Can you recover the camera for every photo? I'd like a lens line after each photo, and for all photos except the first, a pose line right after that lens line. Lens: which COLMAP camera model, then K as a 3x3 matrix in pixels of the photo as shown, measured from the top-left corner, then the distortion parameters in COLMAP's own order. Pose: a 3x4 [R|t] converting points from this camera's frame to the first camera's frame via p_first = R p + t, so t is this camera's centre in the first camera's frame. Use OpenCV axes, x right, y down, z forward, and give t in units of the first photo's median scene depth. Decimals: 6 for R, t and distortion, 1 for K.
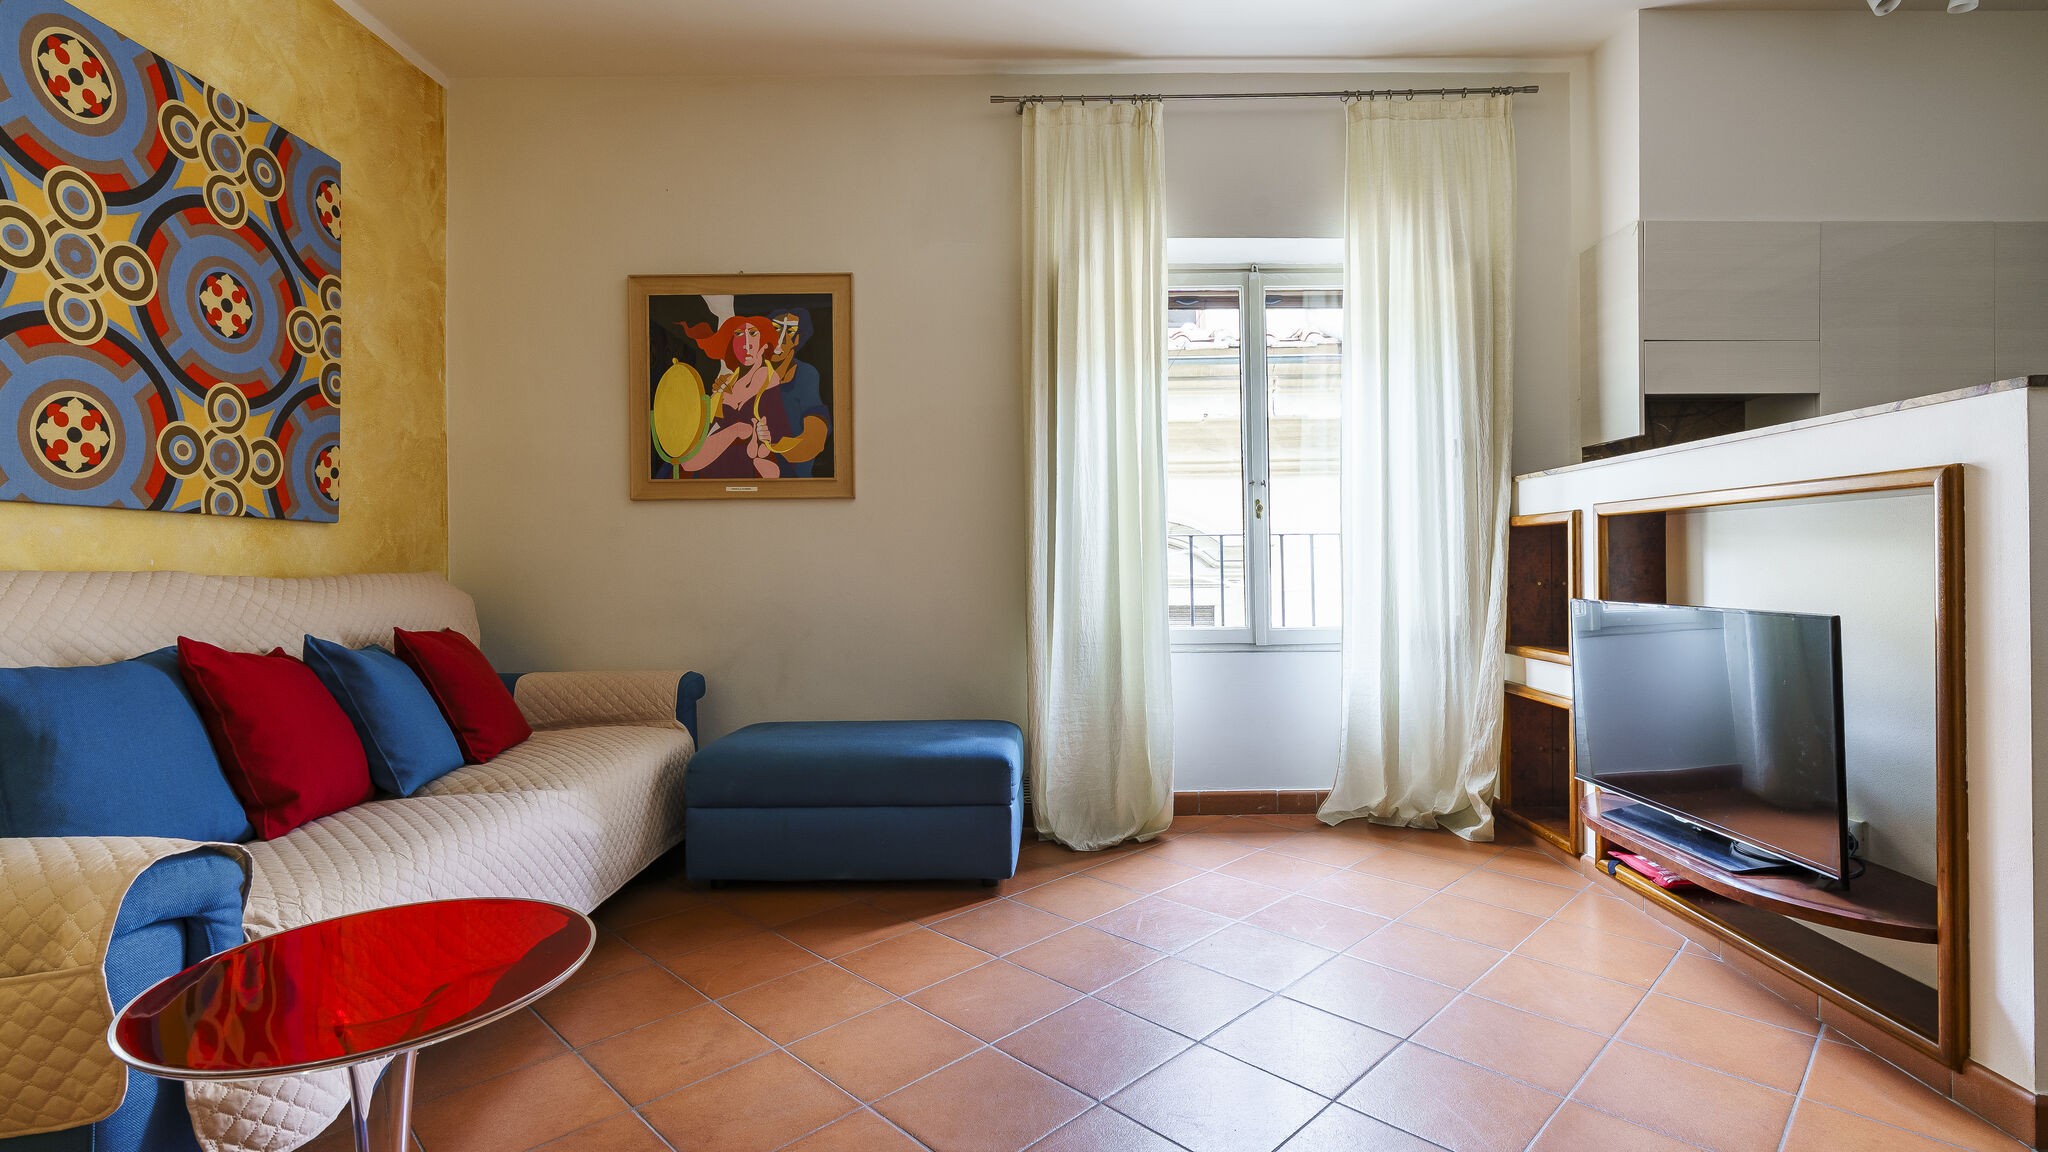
lens RADIAL K [[931.9, 0, 1022.2], [0, 931.9, 568.2], [0, 0, 1]] dist [-0.007821, 0.001146]
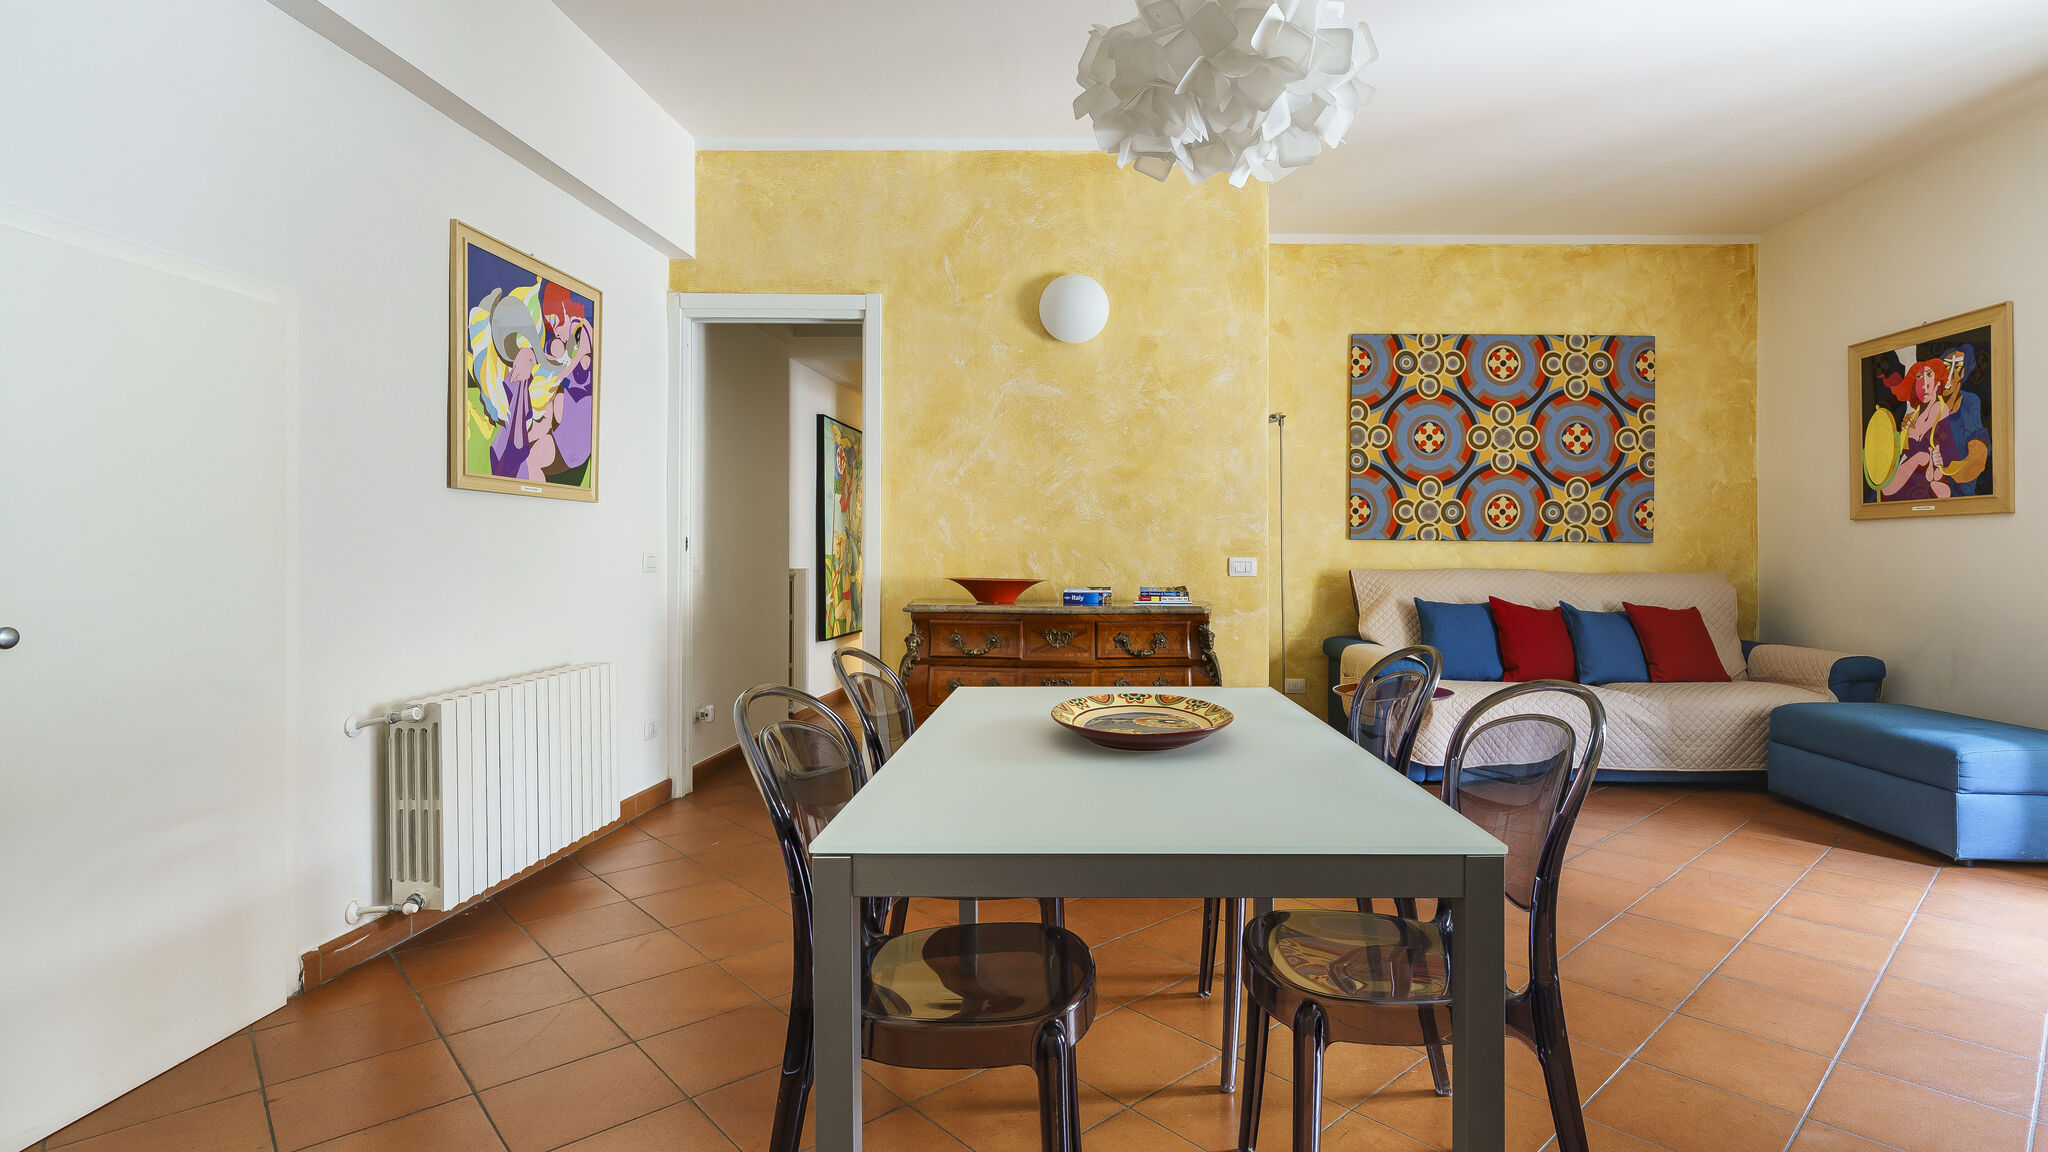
lens RADIAL K [[974.1, 0, 1073.6], [0, 974.1, 543.6], [0, 0, 1]] dist [-0.011734, 0.003884]
pose [[-0.026320, -0.005310, -0.999639, 1.136955], [-0.015060, 0.999875, -0.004915, -0.023342], [0.999540, 0.014925, -0.026397, -0.037039]]
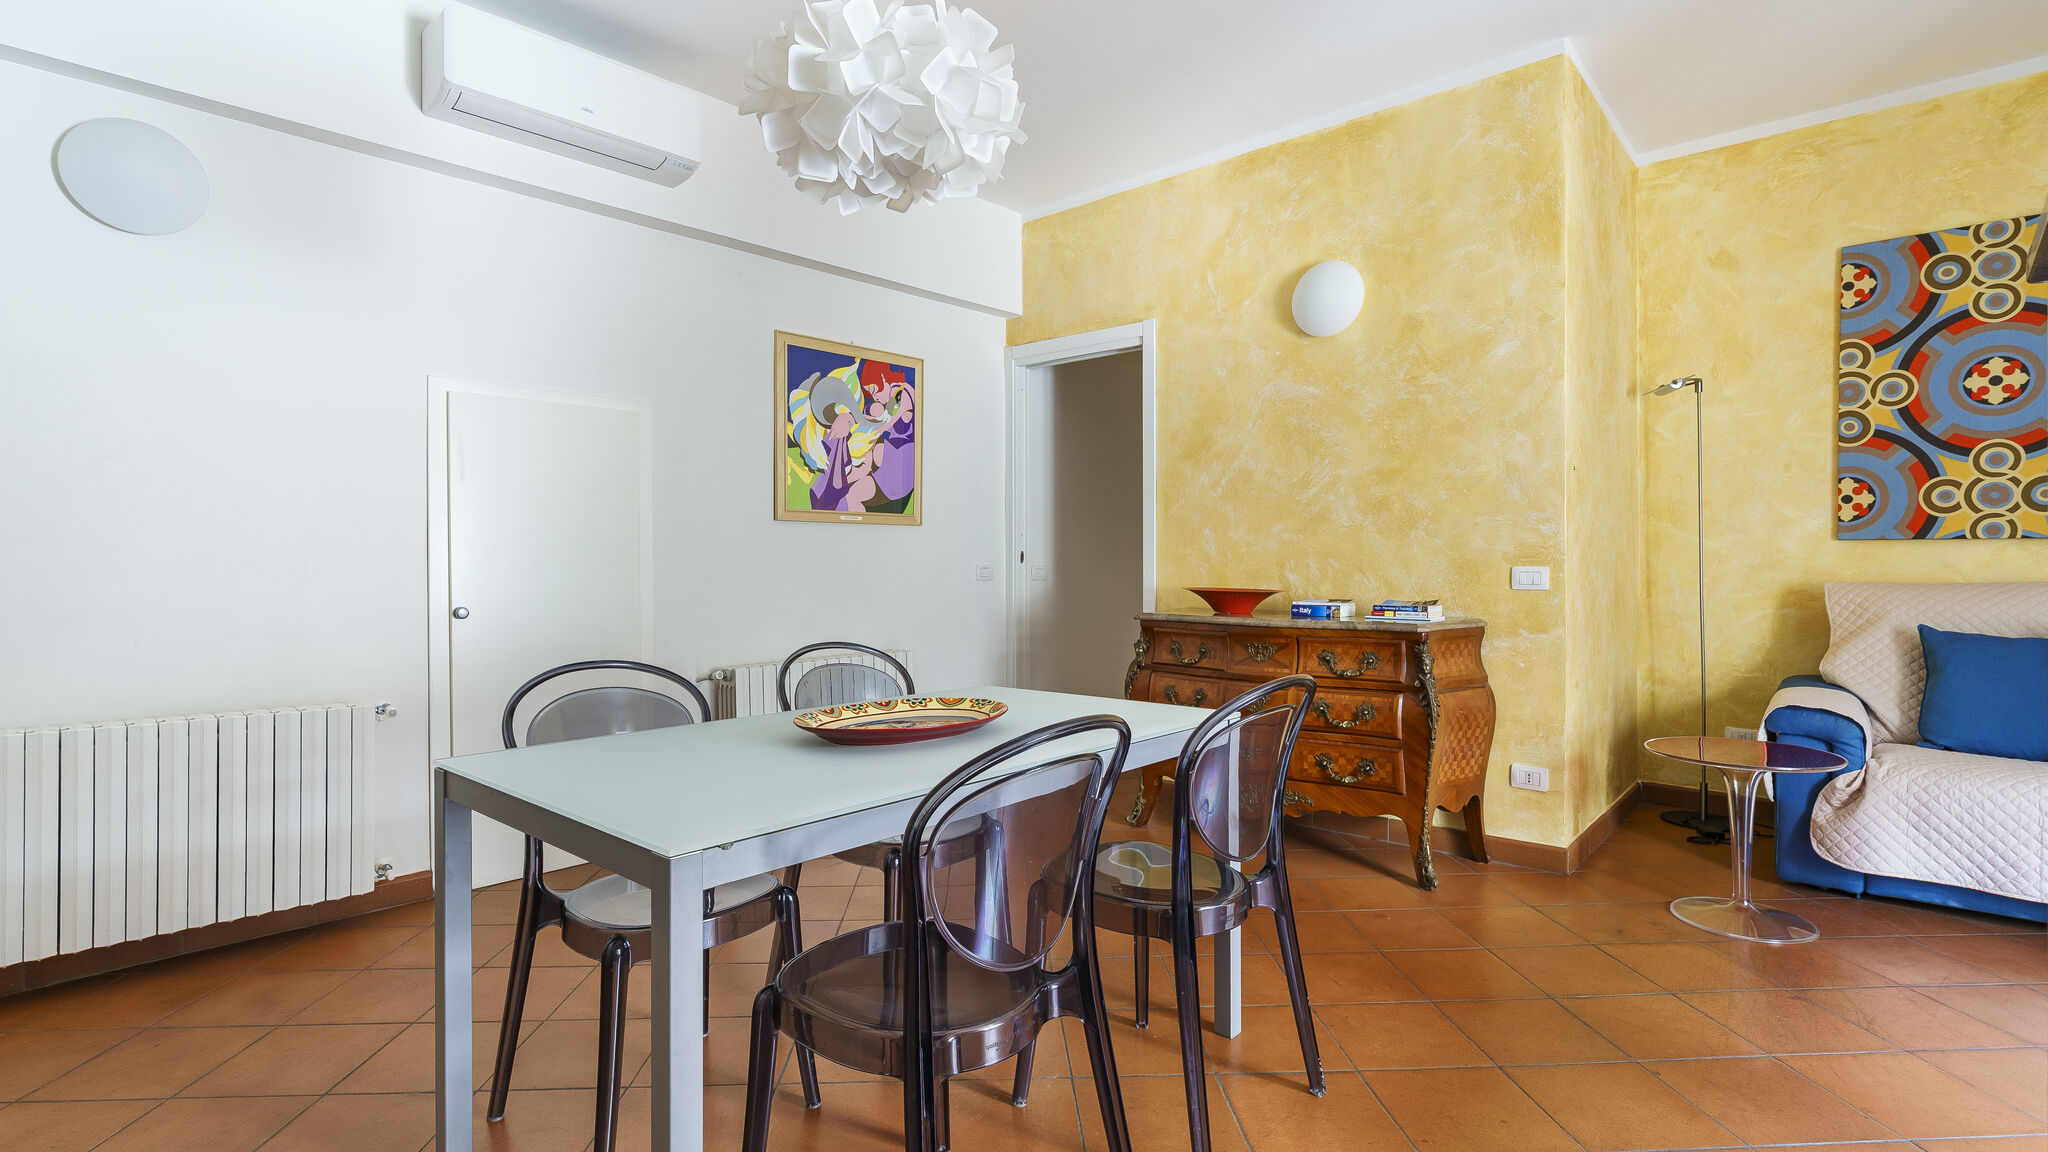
lens RADIAL K [[974.1, 0, 1024.4], [0, 974.1, 564.2], [0, 0, 1]] dist [-0.011734, 0.003884]
pose [[-0.673671, 0.004231, -0.739020, 0.963115], [-0.002349, 0.999966, 0.007866, -0.023950], [0.739028, 0.007035, -0.673638, 0.514869]]
